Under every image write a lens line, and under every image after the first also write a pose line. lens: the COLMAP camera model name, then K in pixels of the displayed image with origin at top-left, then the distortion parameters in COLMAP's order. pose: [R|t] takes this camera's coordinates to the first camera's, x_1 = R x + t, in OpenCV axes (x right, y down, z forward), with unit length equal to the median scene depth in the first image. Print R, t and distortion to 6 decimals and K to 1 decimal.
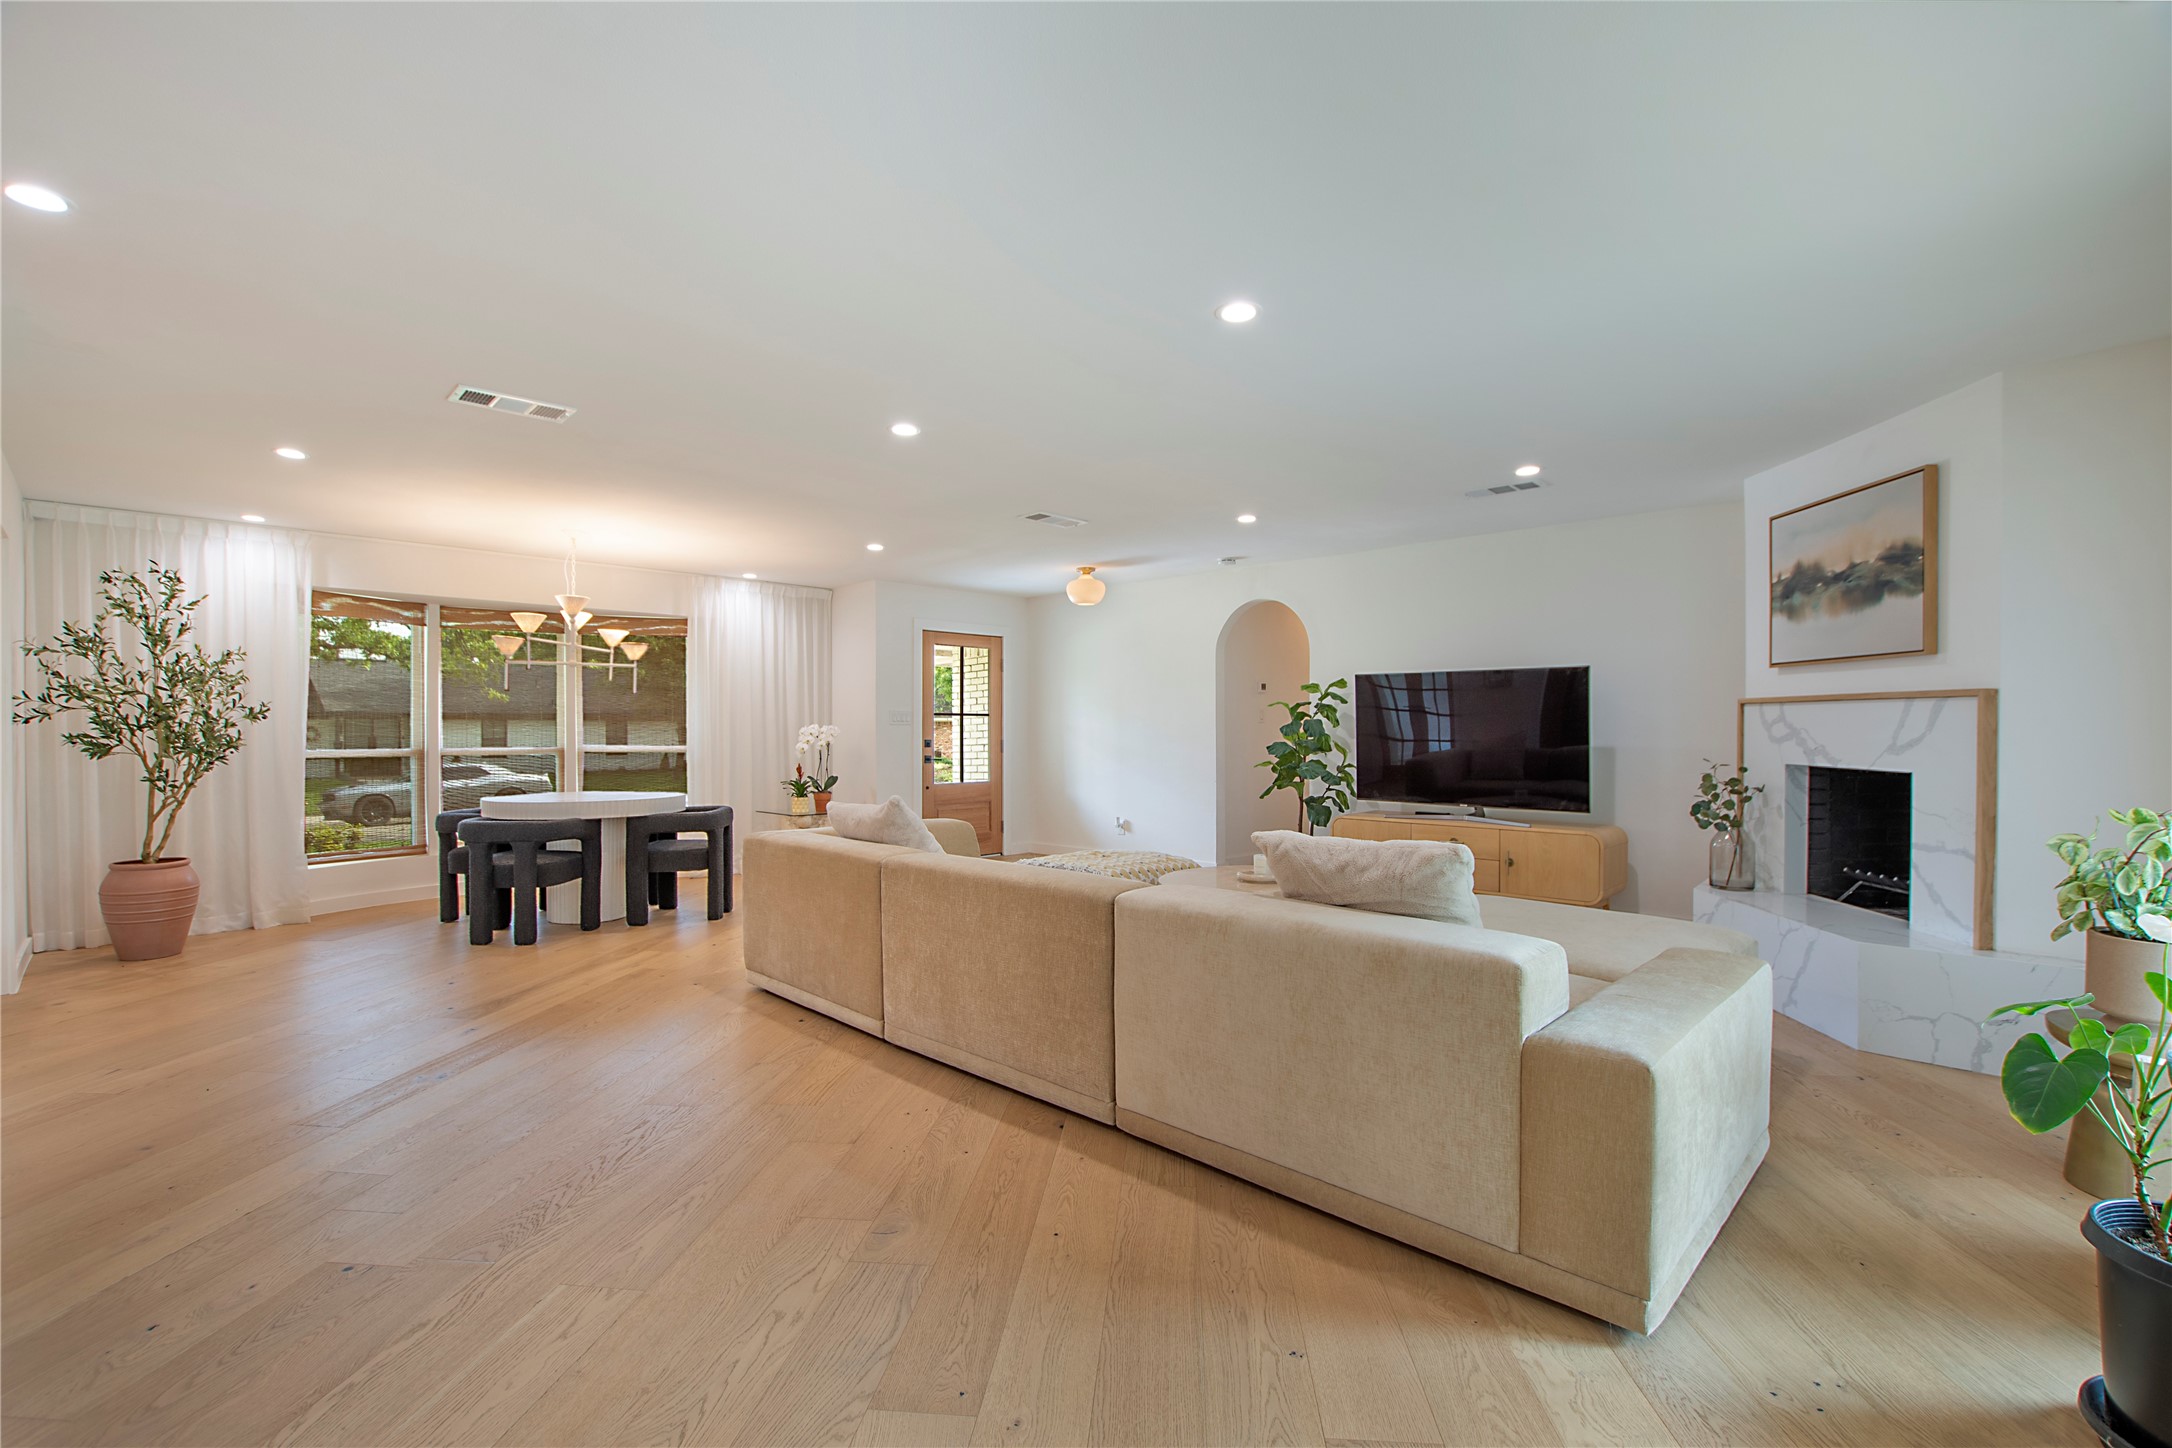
lens RADIAL K [[964.0, 0, 1072.1], [0, 964.0, 729.8], [0, 0, 1]] dist [-0.033701, 0.000207]
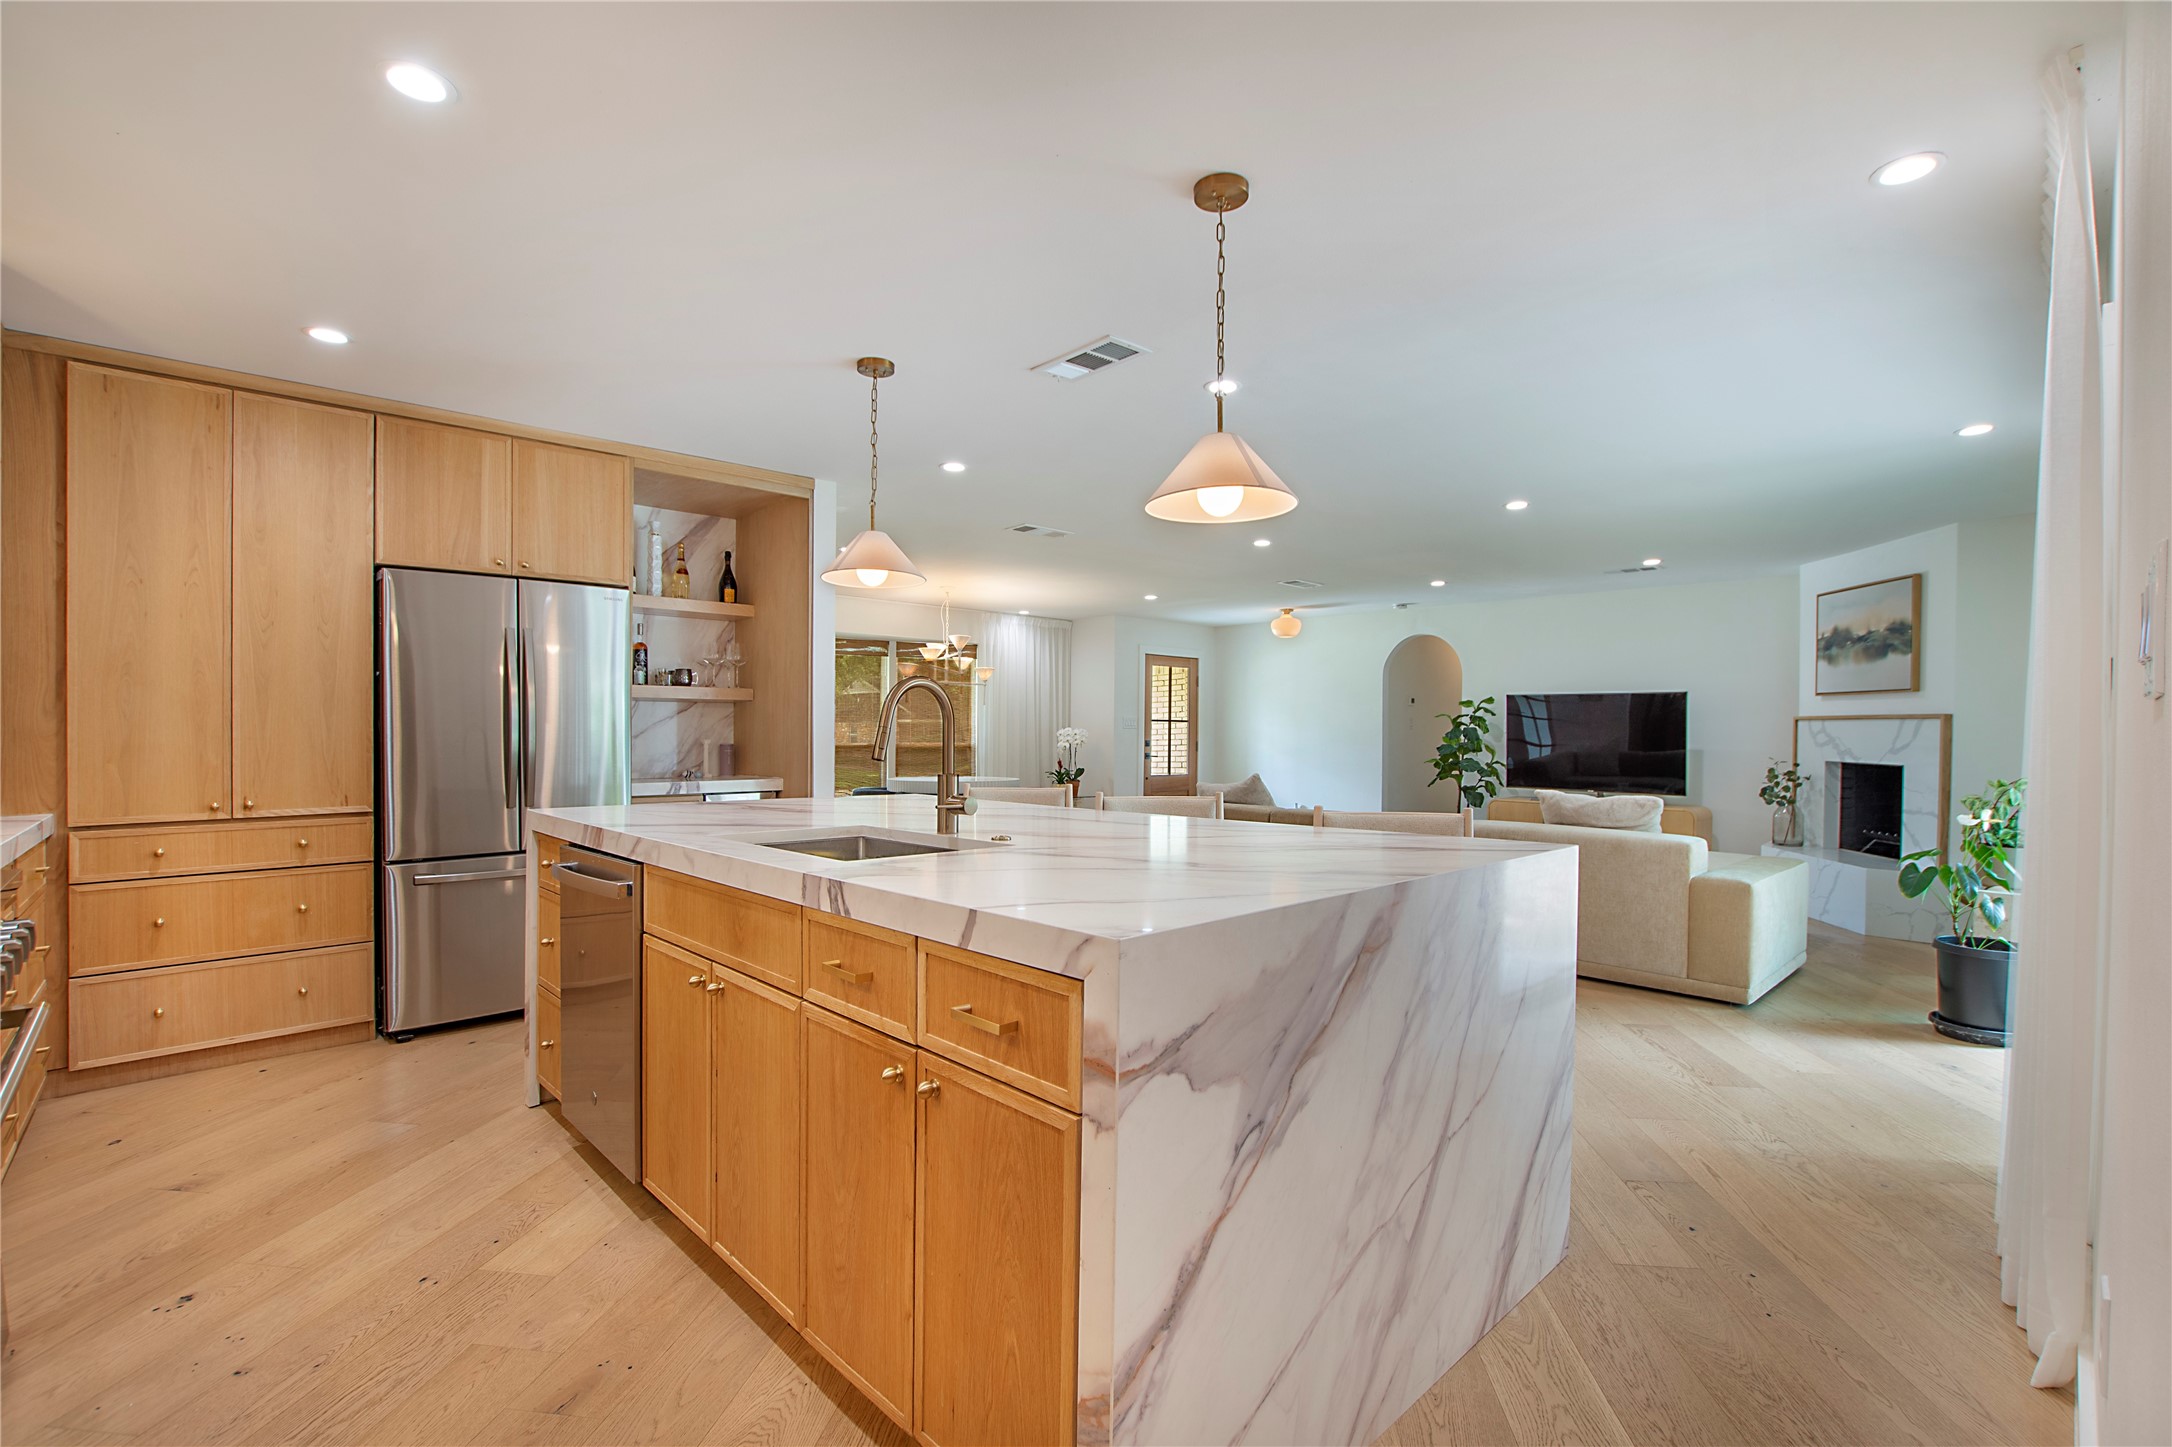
lens RADIAL K [[977.6, 0, 1087.2], [0, 977.6, 738.4], [0, 0, 1]] dist [-0.028263, 0.000434]
pose [[0.999621, 0.008690, -0.026106, -0.361647], [-0.008549, 0.999948, 0.005504, 0.002256], [0.026152, -0.005278, 0.999644, -0.533835]]
